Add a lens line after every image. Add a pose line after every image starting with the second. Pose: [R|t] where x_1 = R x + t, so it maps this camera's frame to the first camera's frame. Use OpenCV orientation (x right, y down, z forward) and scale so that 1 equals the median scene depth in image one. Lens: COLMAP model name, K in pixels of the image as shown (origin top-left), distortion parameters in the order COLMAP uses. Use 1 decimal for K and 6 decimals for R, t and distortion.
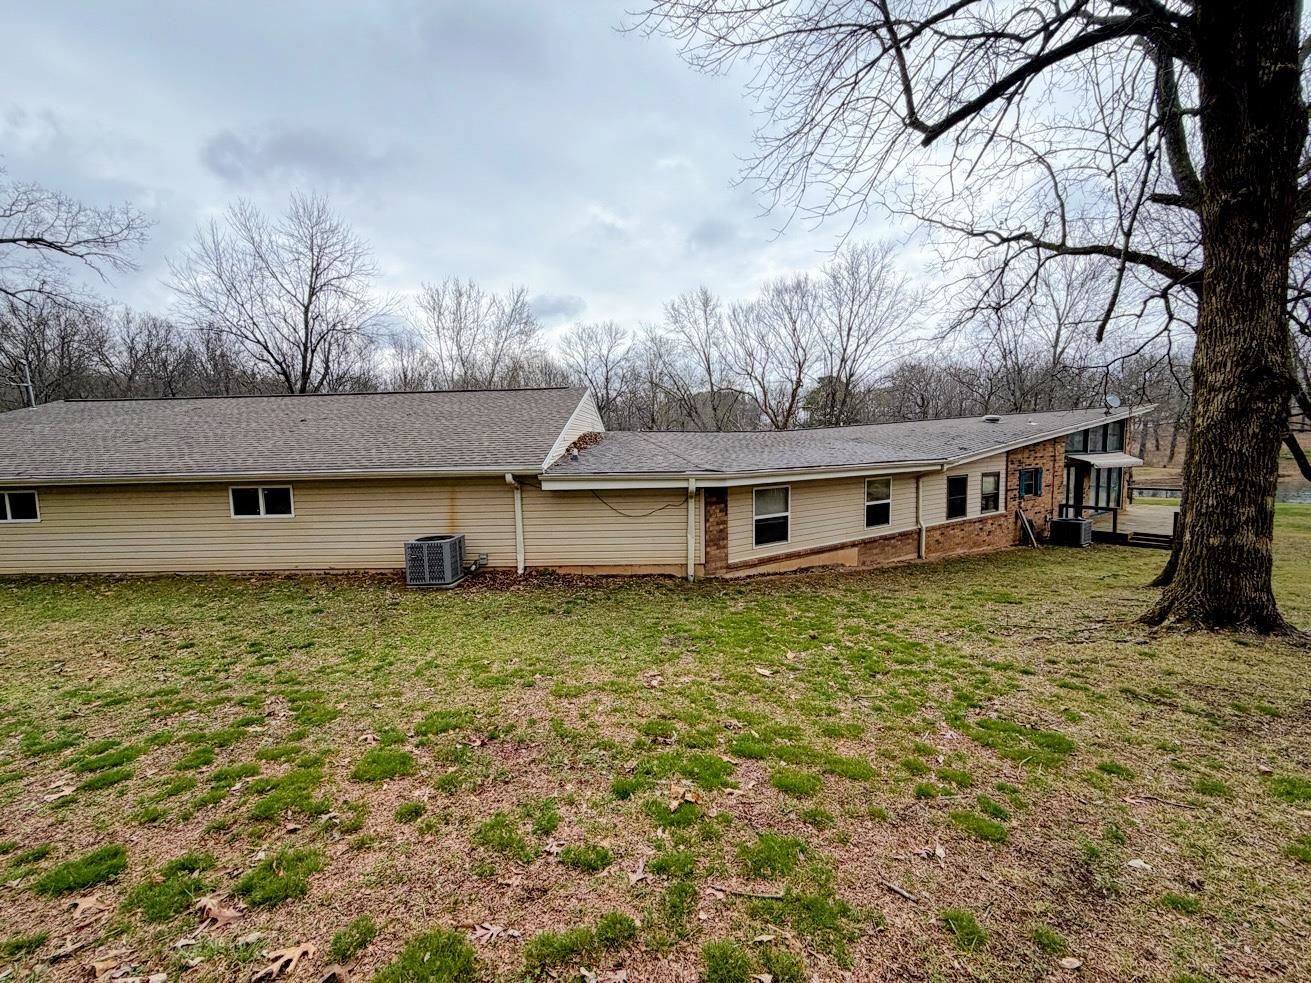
lens RADIAL K [[544.9, 0, 655.5], [0, 544.9, 491.5], [0, 0, 1]] dist [0.000102, -0.000027]
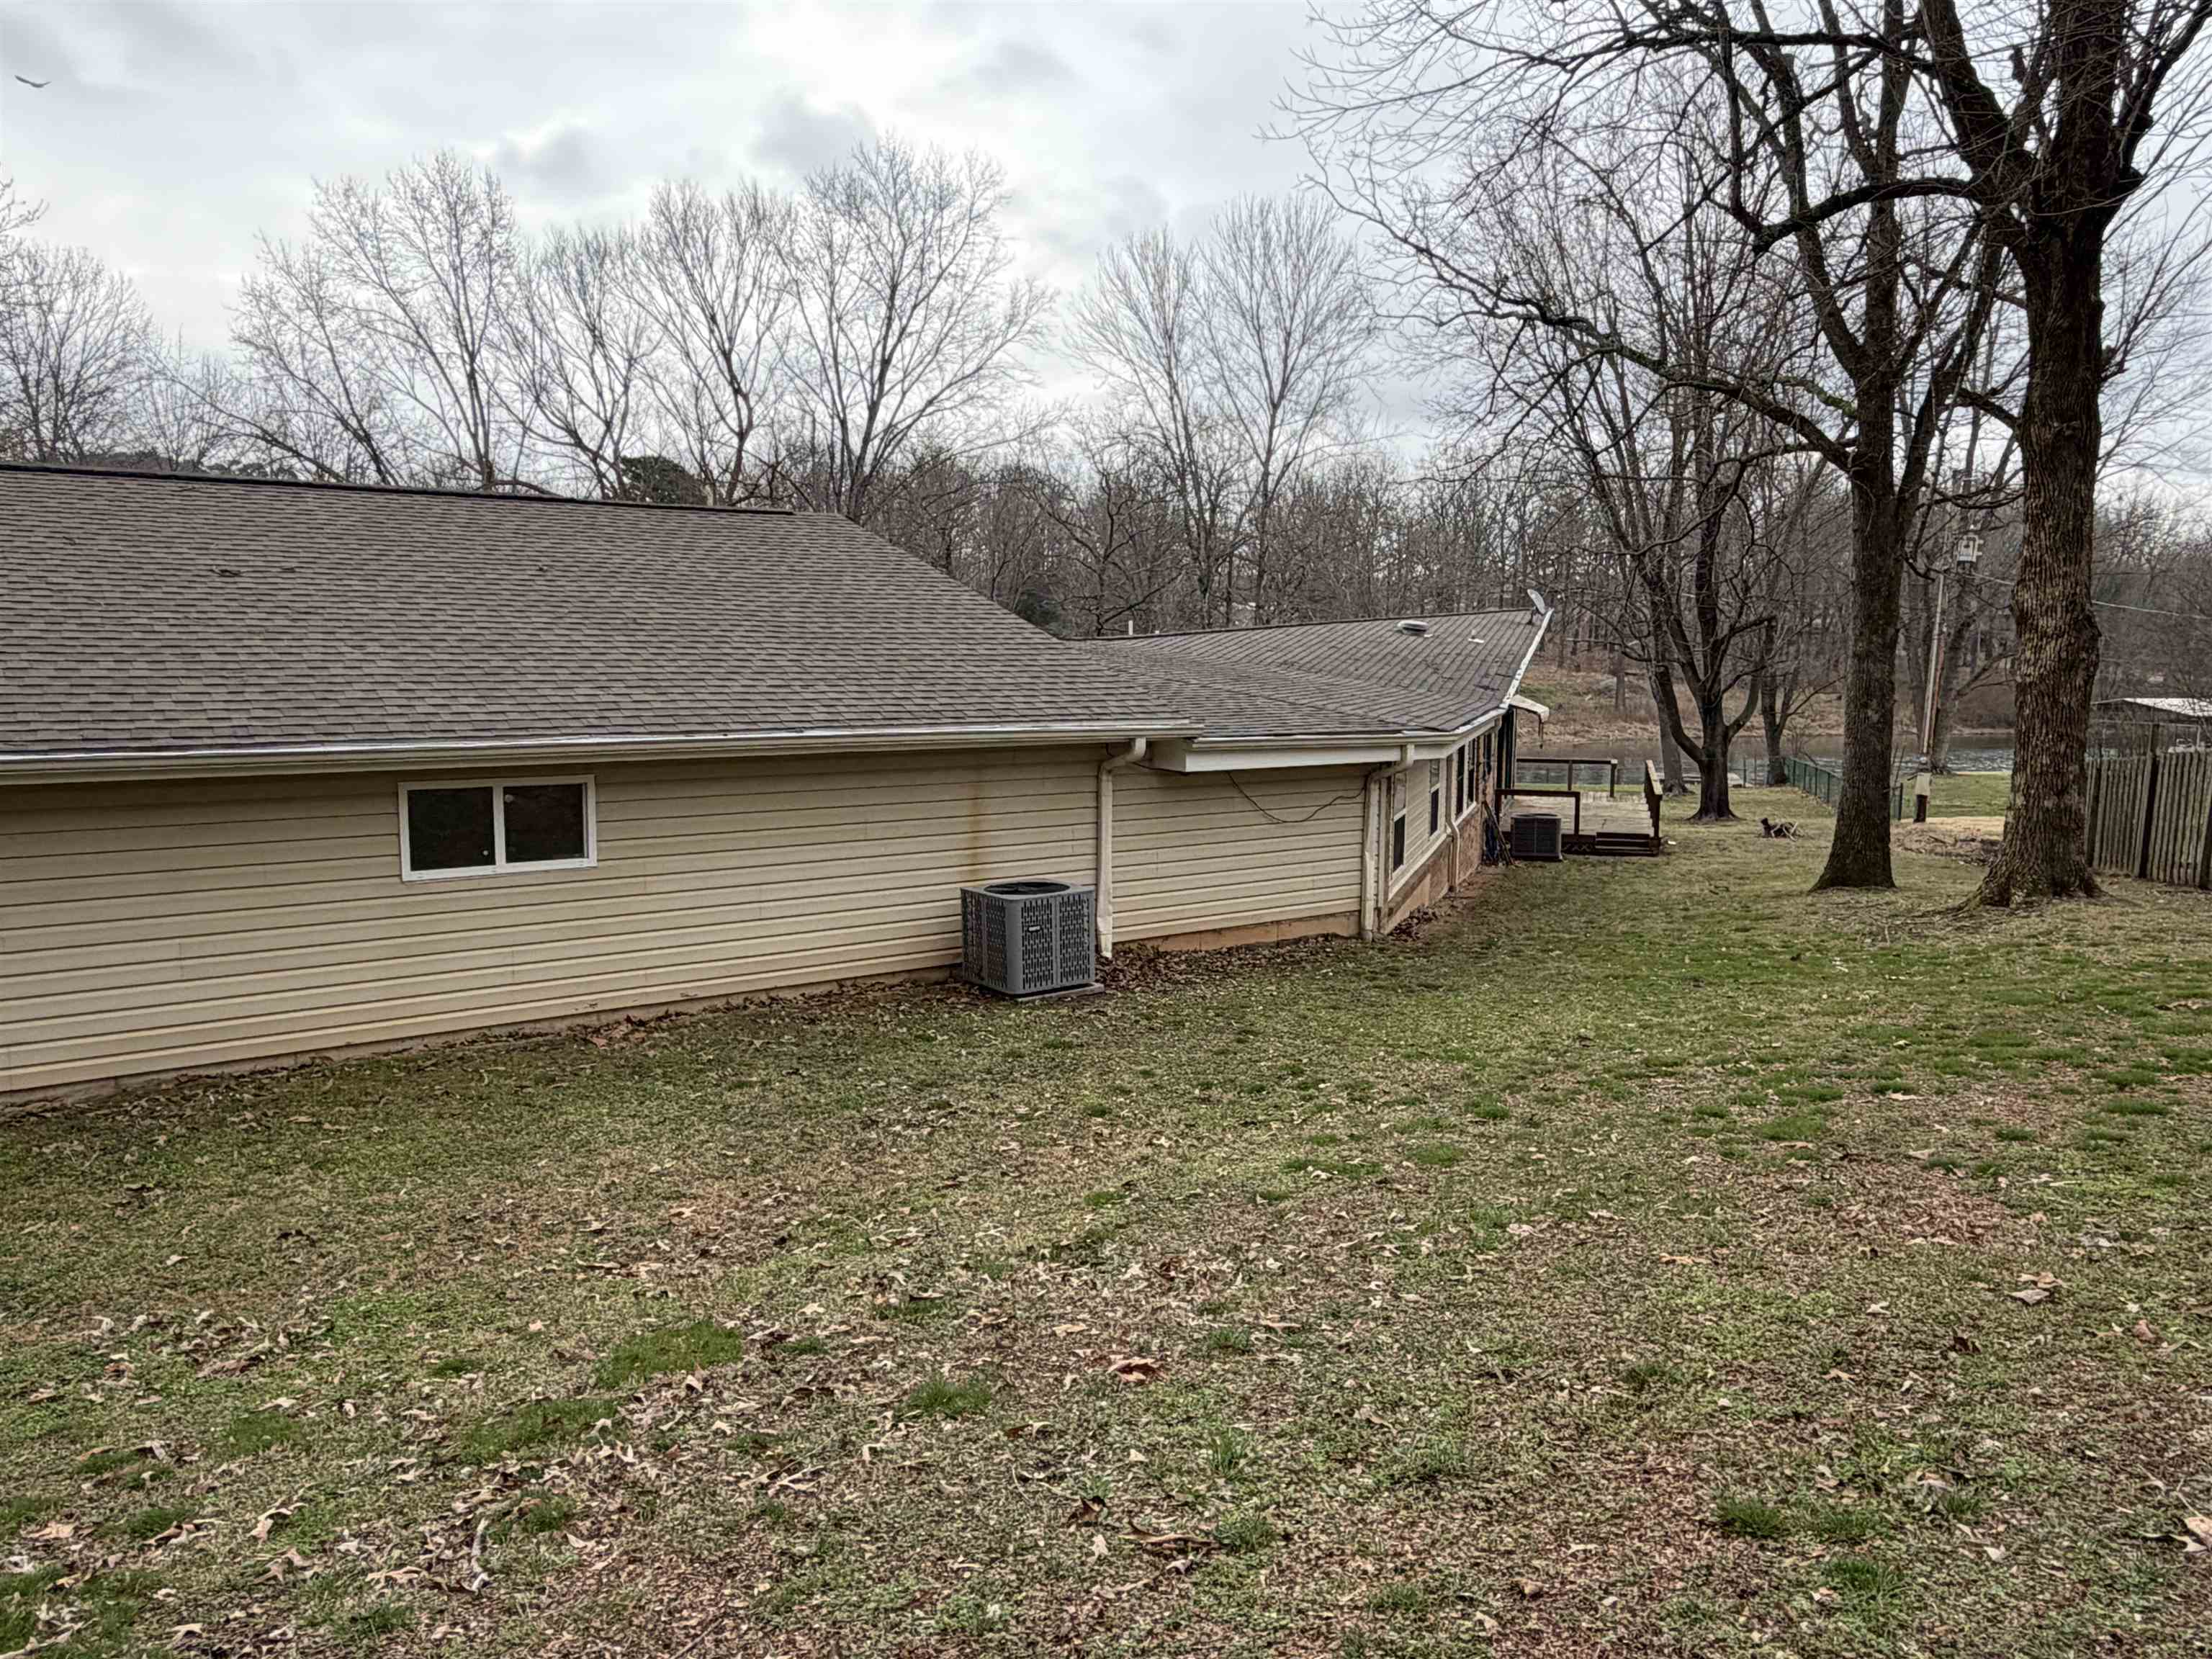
lens RADIAL K [[1675.3, 0, 1107.1], [0, 1675.3, 857.8], [0, 0, 1]] dist [0.054189, -0.000095]
pose [[0.766121, -0.054861, 0.640351, -1.131528], [0.033878, 0.998412, 0.045005, 0.004034], [-0.641803, -0.012785, 0.766763, -0.058308]]
